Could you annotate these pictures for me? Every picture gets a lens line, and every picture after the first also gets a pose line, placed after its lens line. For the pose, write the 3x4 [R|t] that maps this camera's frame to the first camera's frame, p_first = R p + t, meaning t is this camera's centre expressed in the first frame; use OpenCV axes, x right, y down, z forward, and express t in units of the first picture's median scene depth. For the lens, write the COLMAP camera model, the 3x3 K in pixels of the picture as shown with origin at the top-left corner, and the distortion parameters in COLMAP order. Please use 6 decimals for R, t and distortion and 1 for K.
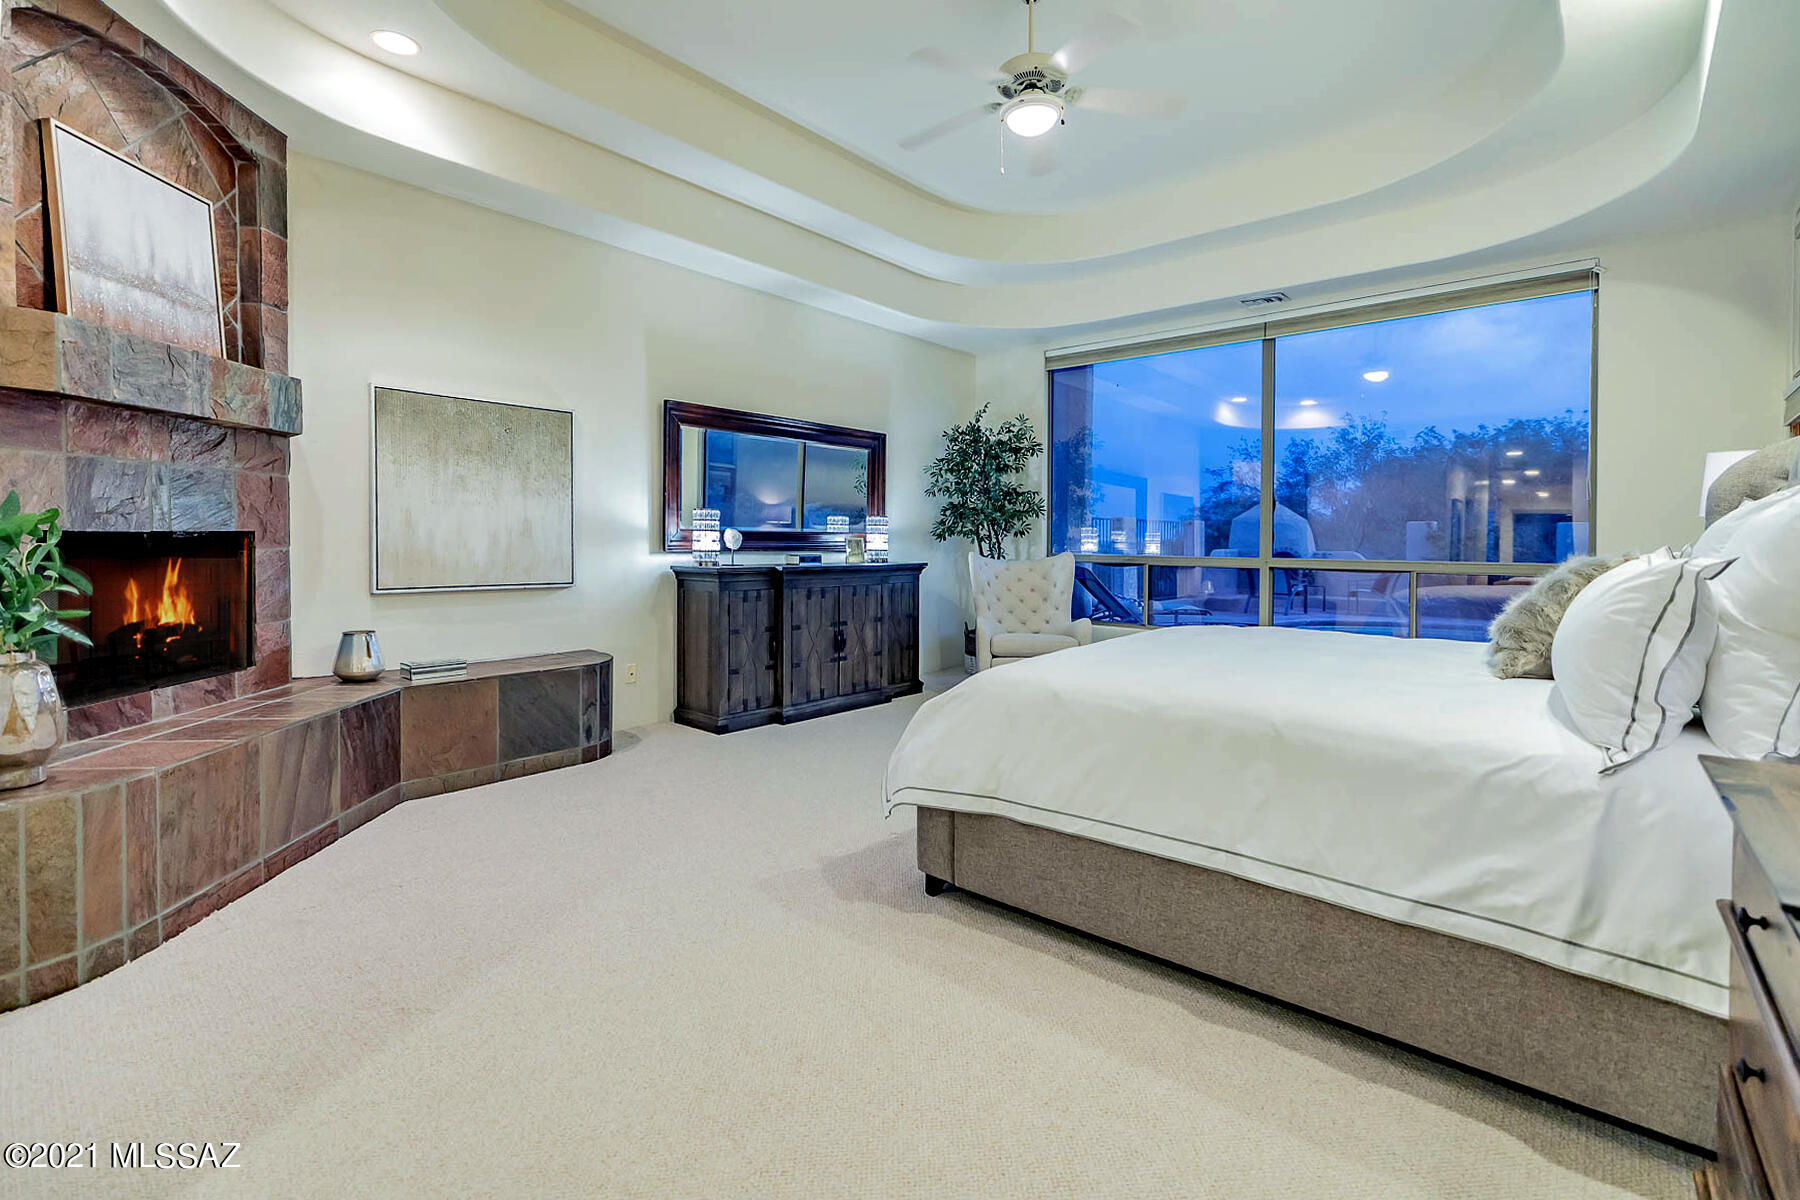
lens RADIAL K [[832.8, 0, 906.9], [0, 832.8, 560.9], [0, 0, 1]] dist [-0.002749, -0.000291]
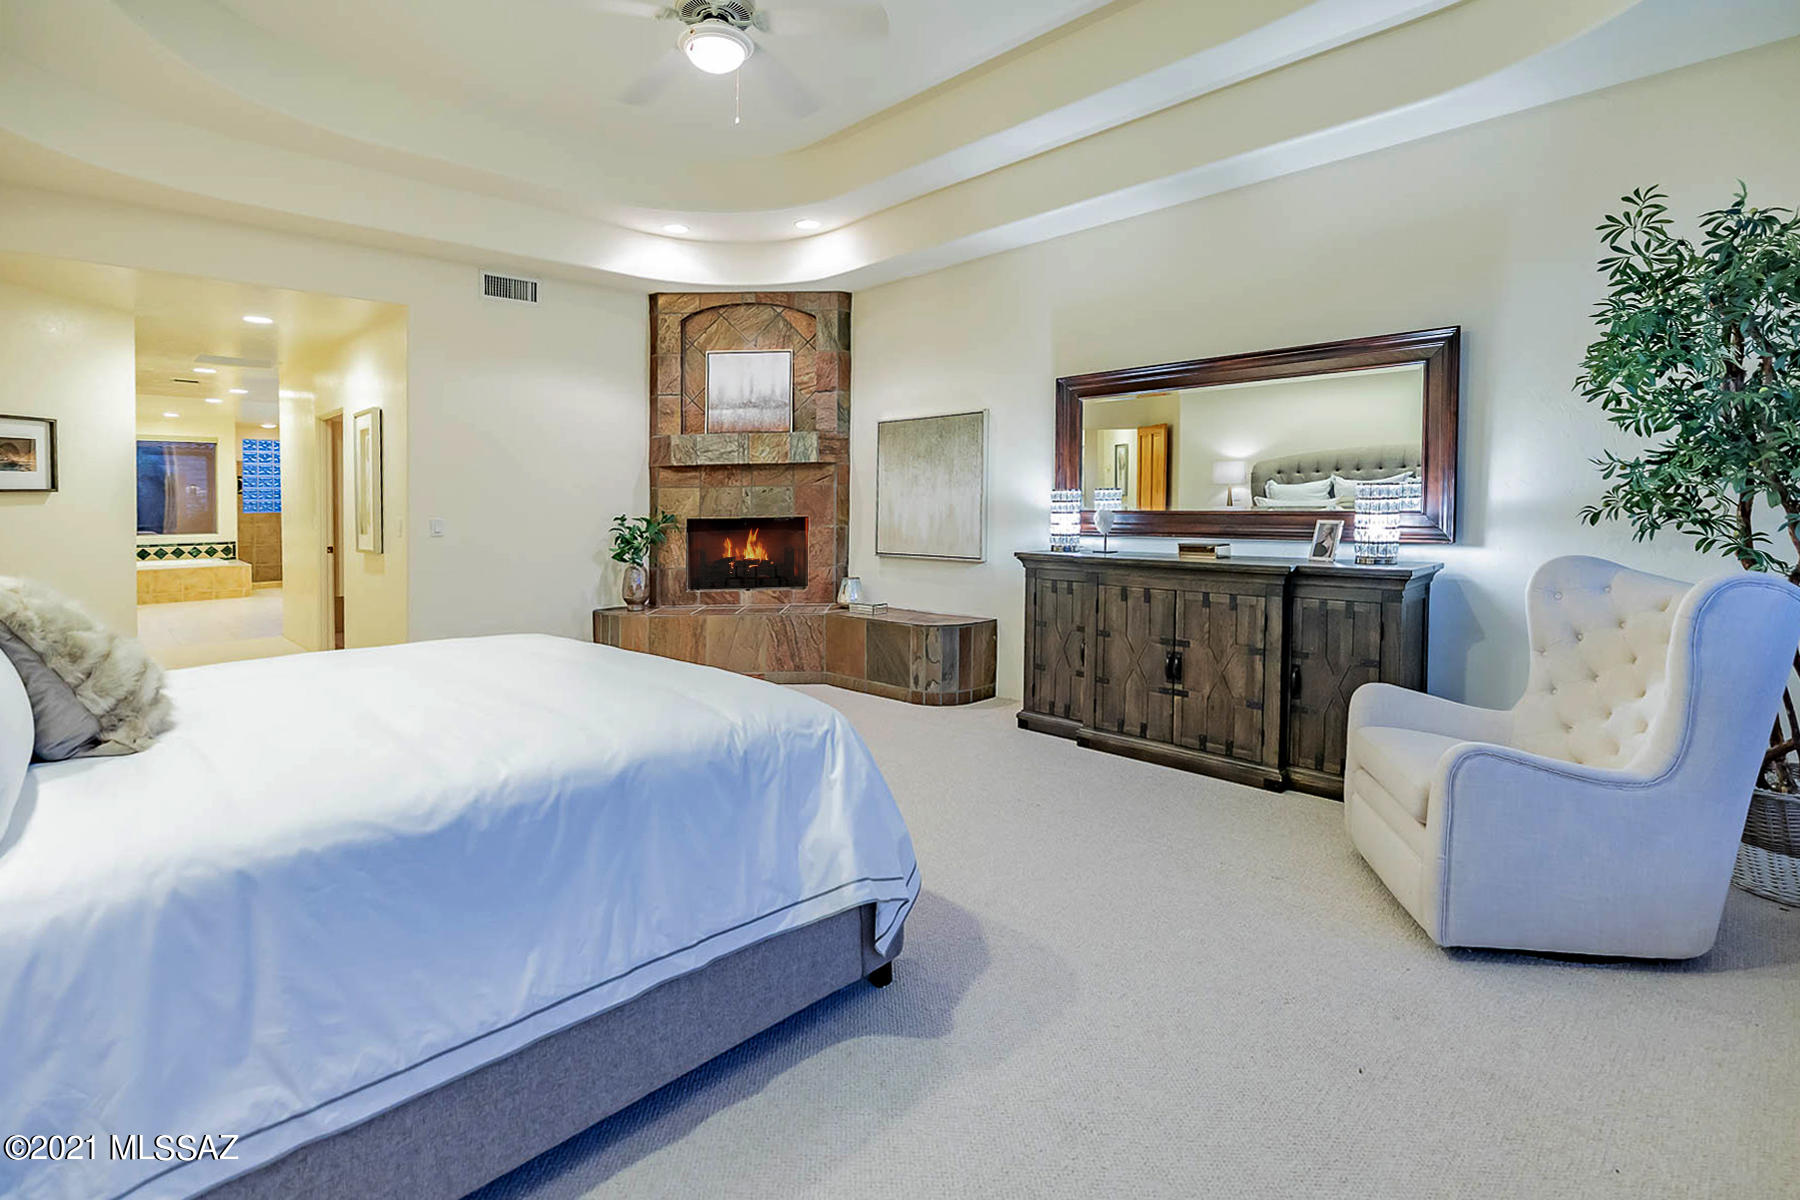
lens RADIAL K [[832.8, 0, 906.9], [0, 832.8, 560.9], [0, 0, 1]] dist [-0.002749, -0.000291]
pose [[-0.065776, 0.049330, -0.996614, 0.804929], [-0.031811, 0.998166, 0.051506, -0.029151], [0.997327, 0.035091, -0.064086, 1.033103]]
